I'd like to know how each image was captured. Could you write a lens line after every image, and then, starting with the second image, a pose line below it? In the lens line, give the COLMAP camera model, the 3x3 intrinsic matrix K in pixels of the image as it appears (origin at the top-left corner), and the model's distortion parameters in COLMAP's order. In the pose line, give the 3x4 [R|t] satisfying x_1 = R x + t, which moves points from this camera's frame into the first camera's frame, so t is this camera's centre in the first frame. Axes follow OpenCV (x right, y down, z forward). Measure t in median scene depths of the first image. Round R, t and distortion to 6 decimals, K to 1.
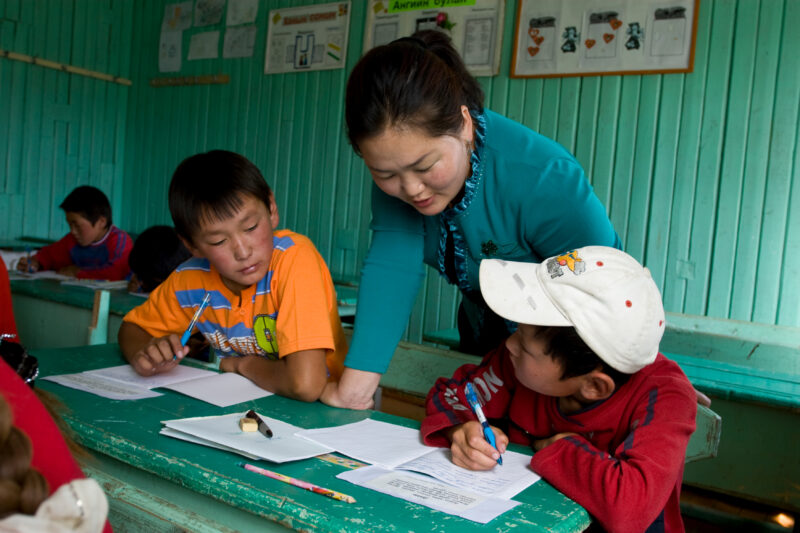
lens RADIAL K [[751.6, 0, 400.0], [0, 751.6, 266.5], [0, 0, 1]] dist [-0.035981, 0.024849]
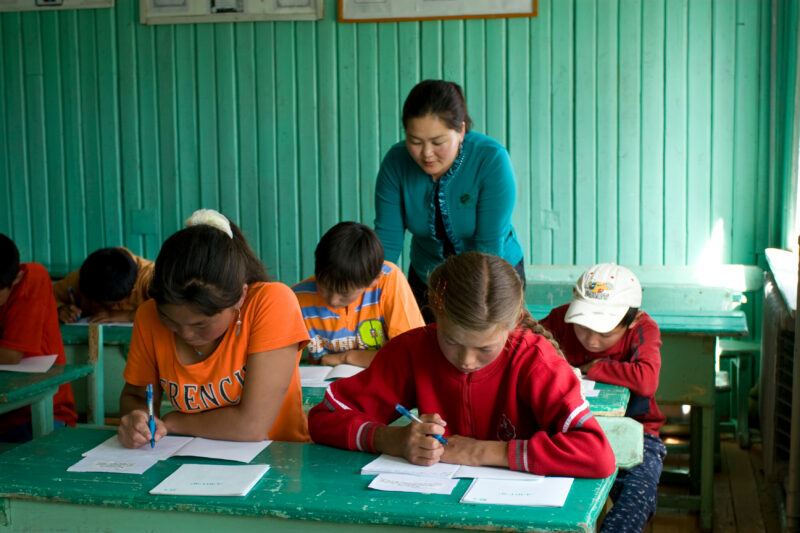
lens RADIAL K [[1324.7, 0, 400.0], [0, 1324.7, 266.5], [0, 0, 1]] dist [0.037267, 0.097956]
pose [[0.934369, -0.130059, 0.331721, -0.355784], [0.110311, 0.990850, 0.077768, -0.084670], [-0.338800, -0.036072, 0.940167, -0.523109]]
